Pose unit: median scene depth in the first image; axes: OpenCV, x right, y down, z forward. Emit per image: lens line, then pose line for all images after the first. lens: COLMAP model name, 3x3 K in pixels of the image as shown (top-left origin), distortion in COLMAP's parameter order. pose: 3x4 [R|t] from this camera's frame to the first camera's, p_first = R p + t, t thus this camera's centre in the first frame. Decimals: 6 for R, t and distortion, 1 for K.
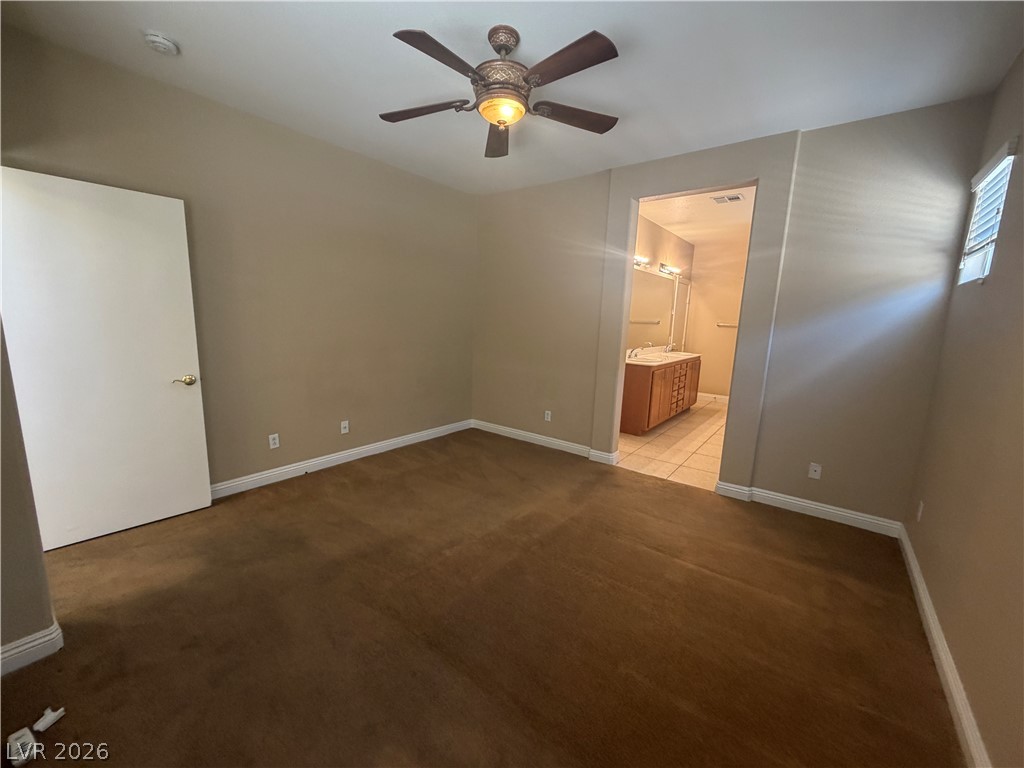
lens RADIAL K [[407.3, 0, 509.2], [0, 407.3, 384.3], [0, 0, 1]] dist [-0.001398, 0.000309]
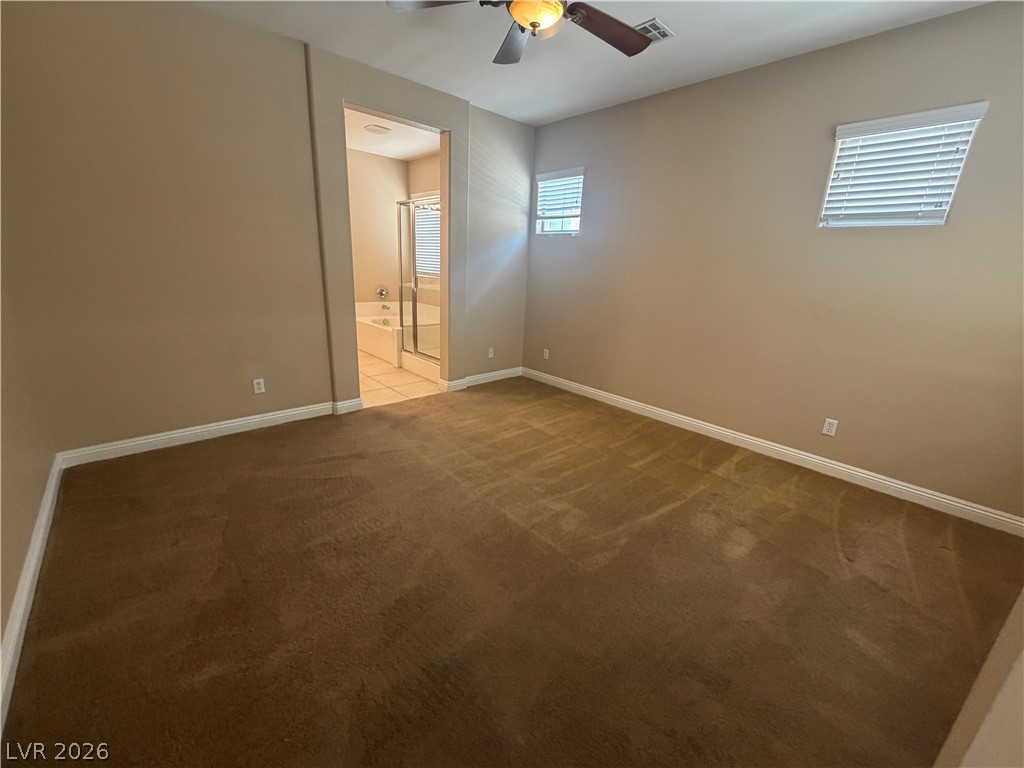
lens RADIAL K [[407.3, 0, 510.2], [0, 407.3, 385.2], [0, 0, 1]] dist [-0.001398, 0.000309]
pose [[0.170969, -0.307755, 0.935979, -0.639435], [0.122918, 0.949206, 0.289652, -0.097482], [-0.977579, 0.065527, 0.200114, 0.547159]]
